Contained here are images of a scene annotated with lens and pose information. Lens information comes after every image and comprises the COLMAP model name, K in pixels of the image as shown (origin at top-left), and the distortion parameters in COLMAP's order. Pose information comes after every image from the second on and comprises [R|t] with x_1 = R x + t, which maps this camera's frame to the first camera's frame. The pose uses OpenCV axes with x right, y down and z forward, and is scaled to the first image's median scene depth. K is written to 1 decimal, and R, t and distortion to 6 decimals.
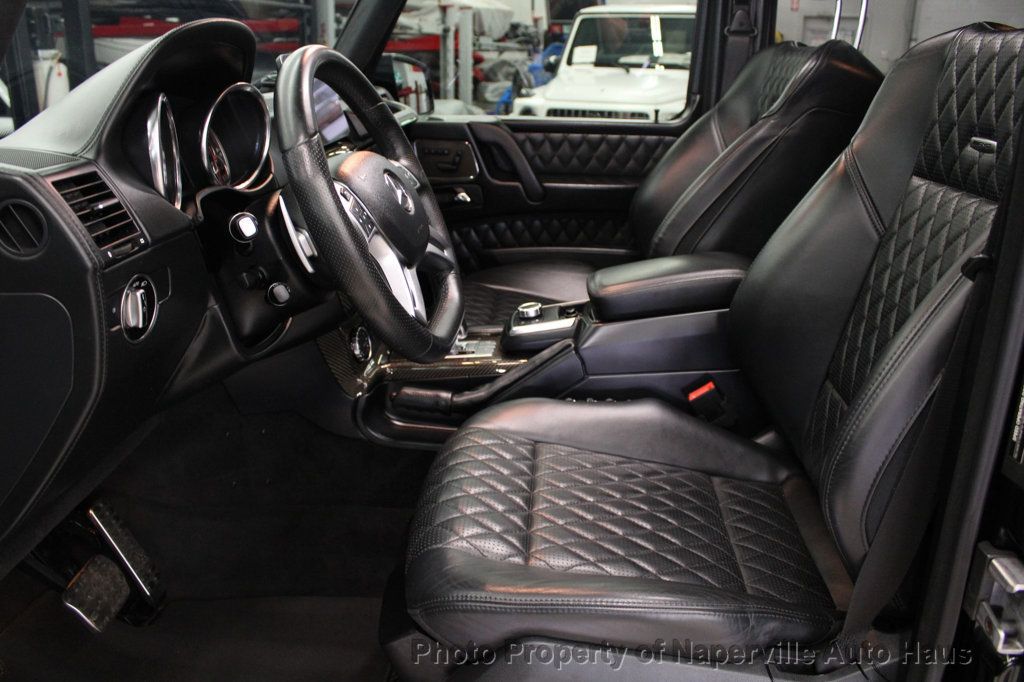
lens RADIAL K [[853.5, 0, 499.4], [0, 853.5, 333.9], [0, 0, 1]] dist [-0.149776, 0.116641]
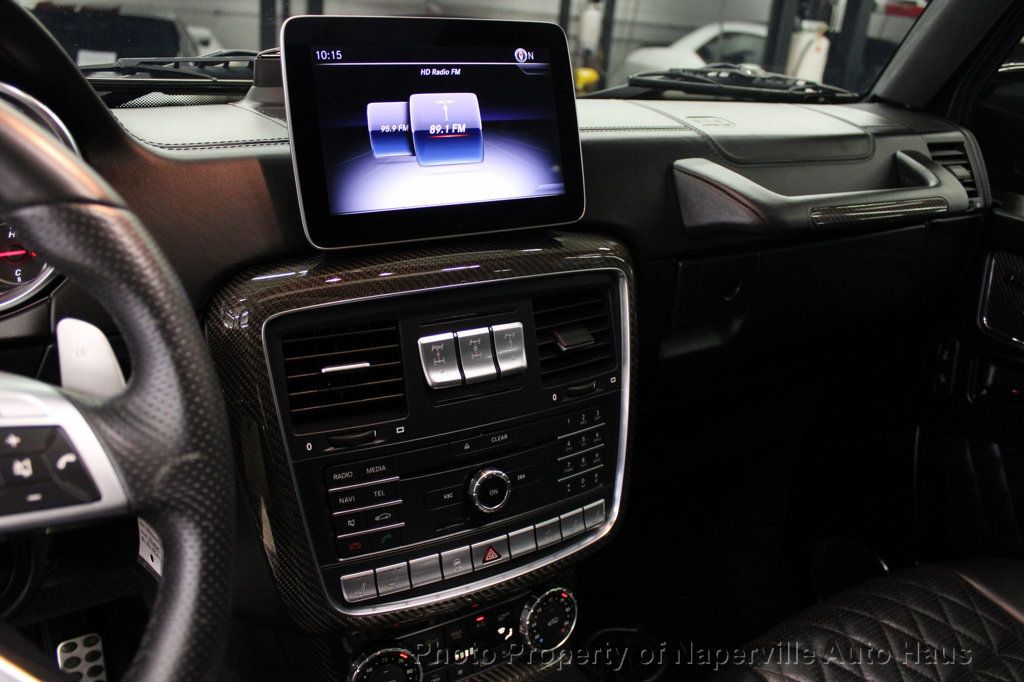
lens RADIAL K [[853.5, 0, 499.4], [0, 853.5, 333.9], [0, 0, 1]] dist [-0.149776, 0.116641]
pose [[0.587258, 0.335963, -0.736381, 0.132253], [-0.323069, 0.931466, 0.167324, -0.247929], [0.742129, 0.139639, 0.655550, 0.714909]]
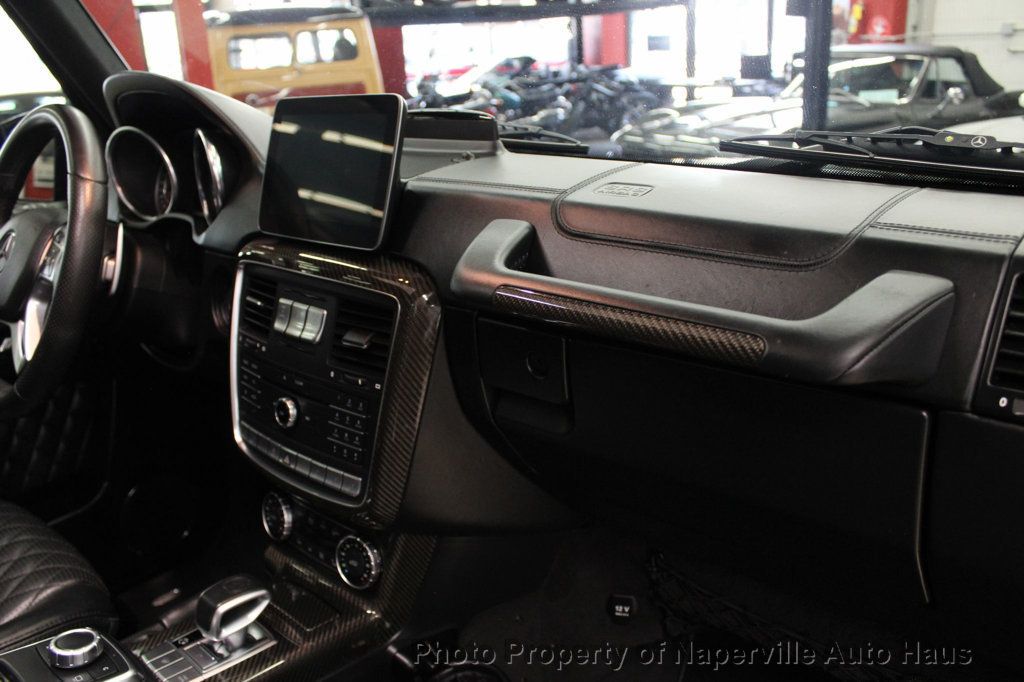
lens RADIAL K [[853.5, 0, 499.4], [0, 853.5, 333.9], [0, 0, 1]] dist [-0.149776, 0.116641]
pose [[-0.634041, 0.258299, -0.728886, 0.182158], [-0.203141, 0.853828, 0.479283, -0.476911], [0.746141, 0.451951, -0.488890, 1.377463]]
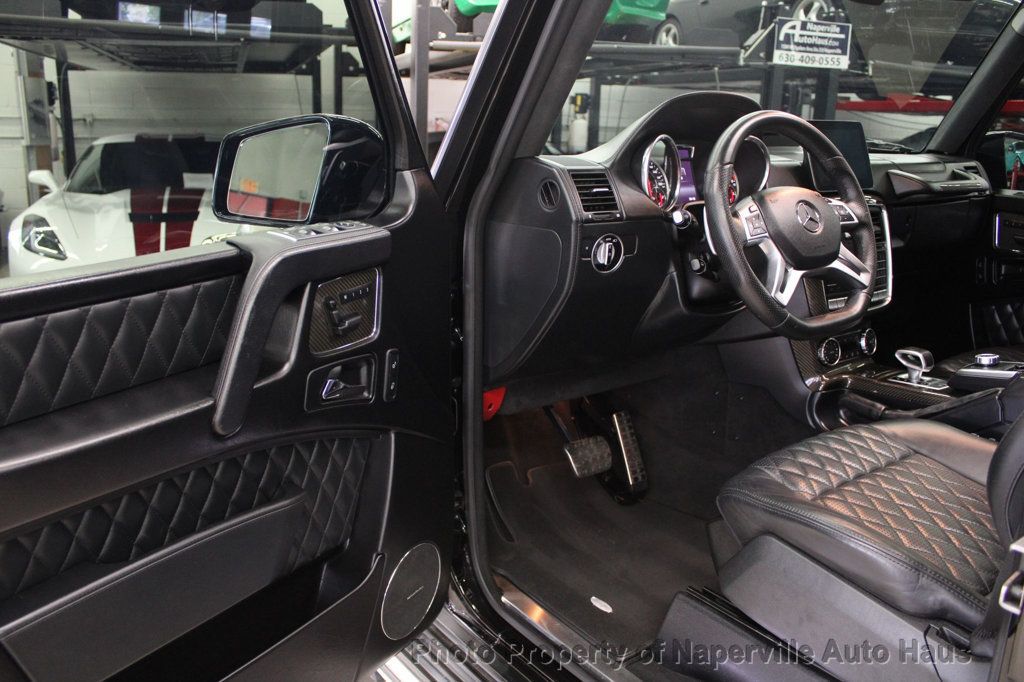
lens RADIAL K [[853.5, 0, 499.4], [0, 853.5, 333.9], [0, 0, 1]] dist [-0.149776, 0.116641]
pose [[0.645125, 0.199535, -0.737564, 0.412629], [-0.261402, 0.964688, 0.032339, 0.071698], [0.717971, 0.171938, 0.674503, -0.172346]]
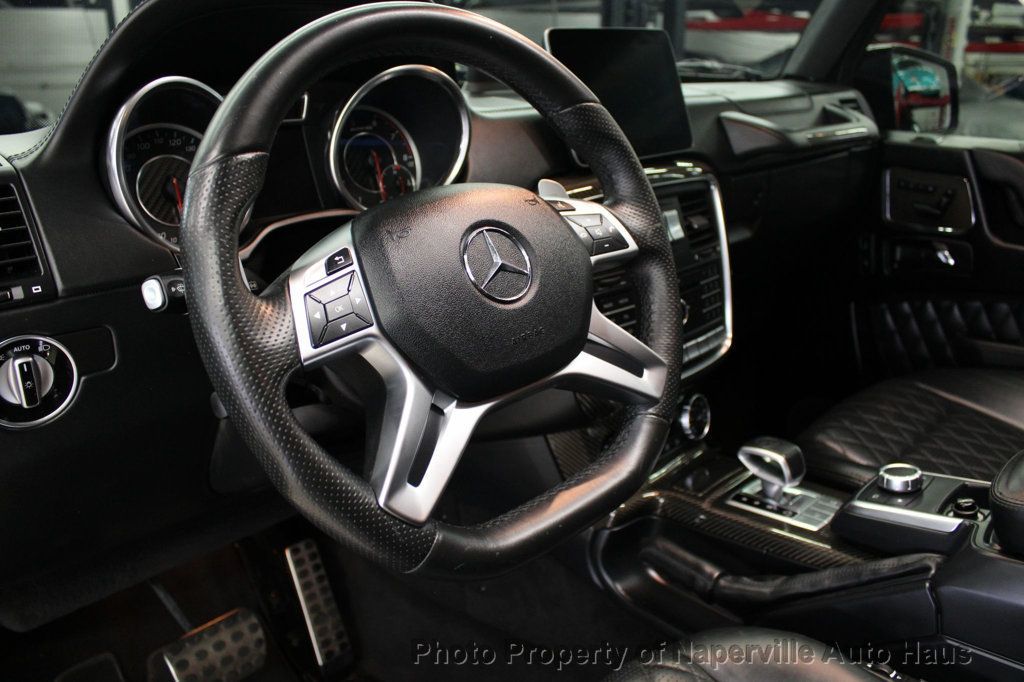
lens RADIAL K [[853.5, 0, 499.4], [0, 853.5, 333.9], [0, 0, 1]] dist [-0.149776, 0.116641]
pose [[0.752340, 0.205372, -0.625945, 0.167640], [-0.203782, 0.976114, 0.075331, -0.113460], [0.626465, 0.070882, 0.776220, 0.388691]]
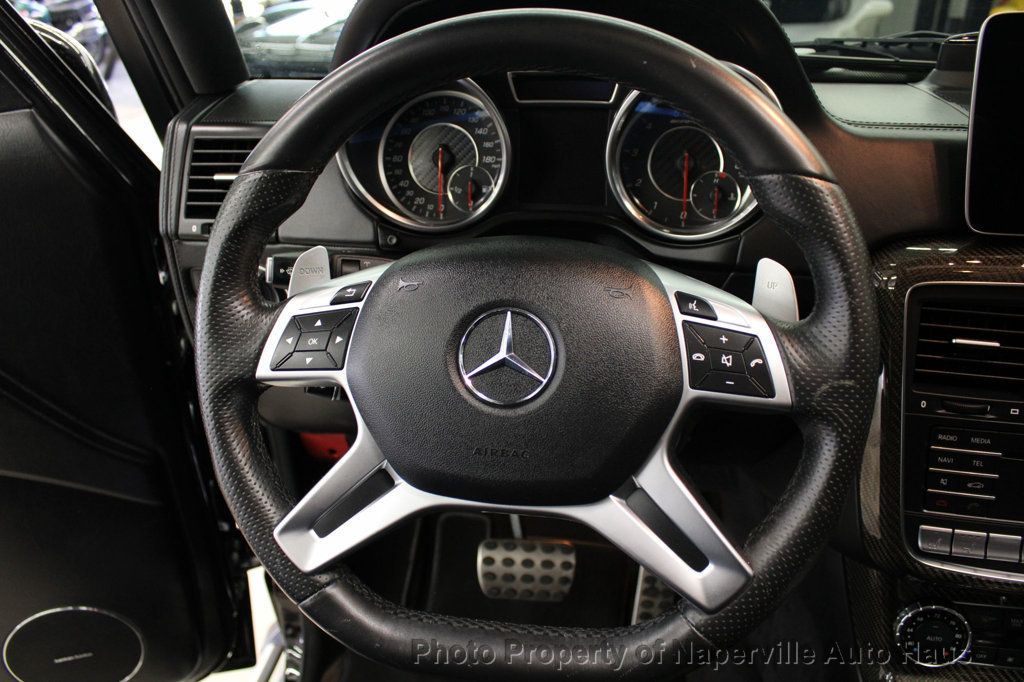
lens RADIAL K [[853.5, 0, 499.4], [0, 853.5, 333.9], [0, 0, 1]] dist [-0.149776, 0.116641]
pose [[-0.067978, 0.446842, -0.892026, 0.188740], [-0.310431, 0.840239, 0.444557, -0.258070], [0.948162, 0.307133, 0.081596, 0.661022]]
